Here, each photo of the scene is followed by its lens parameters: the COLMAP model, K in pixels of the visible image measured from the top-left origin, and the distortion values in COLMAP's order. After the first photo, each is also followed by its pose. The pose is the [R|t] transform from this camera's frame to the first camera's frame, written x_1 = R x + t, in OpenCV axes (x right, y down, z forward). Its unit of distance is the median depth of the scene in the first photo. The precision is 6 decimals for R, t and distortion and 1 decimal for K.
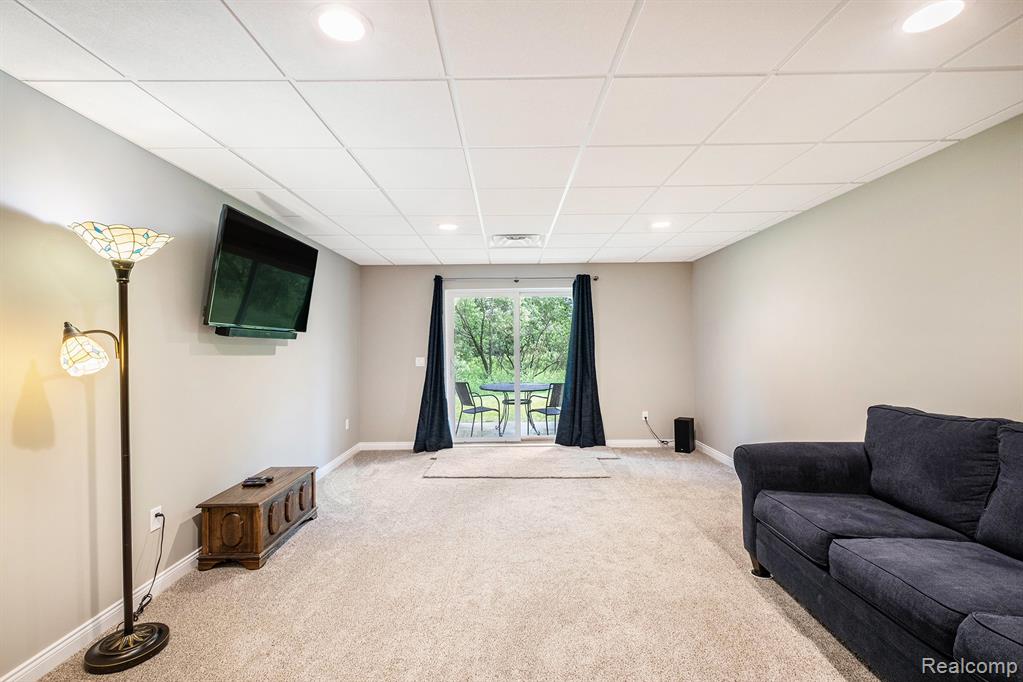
lens RADIAL K [[448.8, 0, 513.1], [0, 448.8, 345.5], [0, 0, 1]] dist [0.001317, -0.002156]
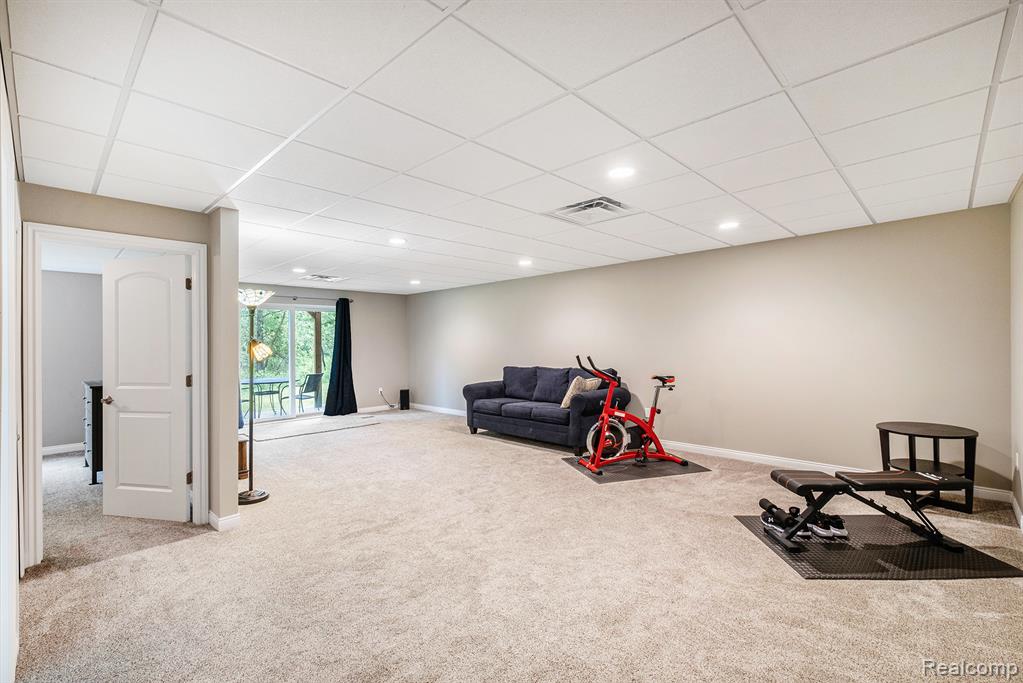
lens RADIAL K [[448.8, 0, 517.4], [0, 448.8, 343.3], [0, 0, 1]] dist [0.001317, -0.002156]
pose [[0.698827, -0.002782, 0.715286, -0.878385], [0.006063, 0.999980, -0.002034, -0.002877], [-0.715265, 0.005758, 0.698829, -0.771079]]
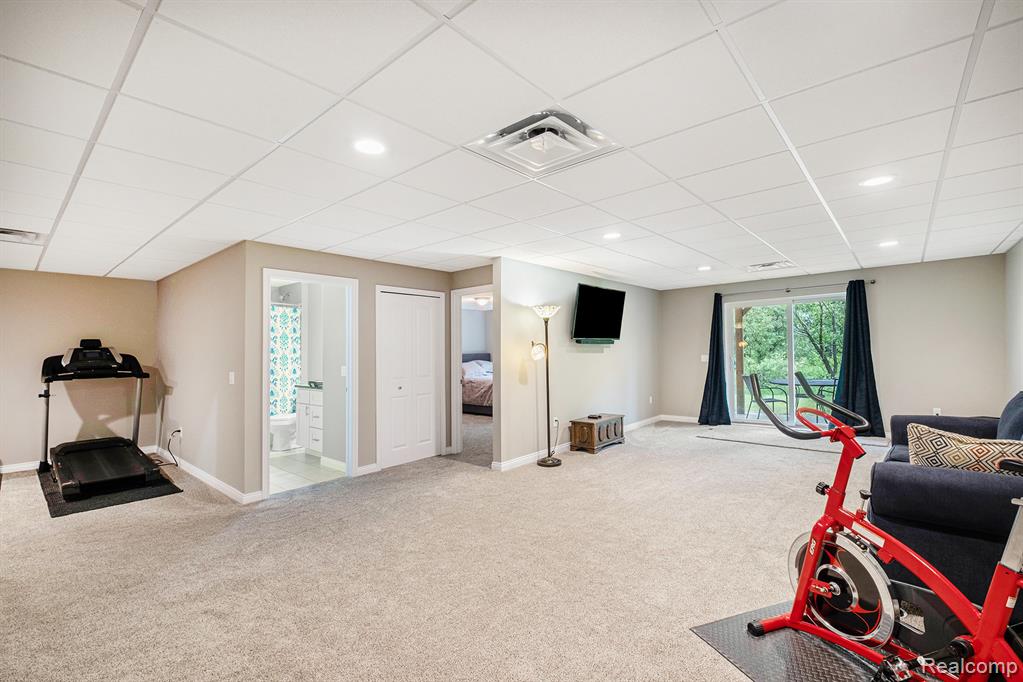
lens RADIAL K [[448.8, 0, 506.8], [0, 448.8, 350.3], [0, 0, 1]] dist [0.001317, -0.002156]
pose [[0.740277, -0.008173, -0.672253, 0.452204], [0.014666, 0.999884, 0.003993, -0.003941], [0.672143, -0.012815, 0.740311, -0.684510]]
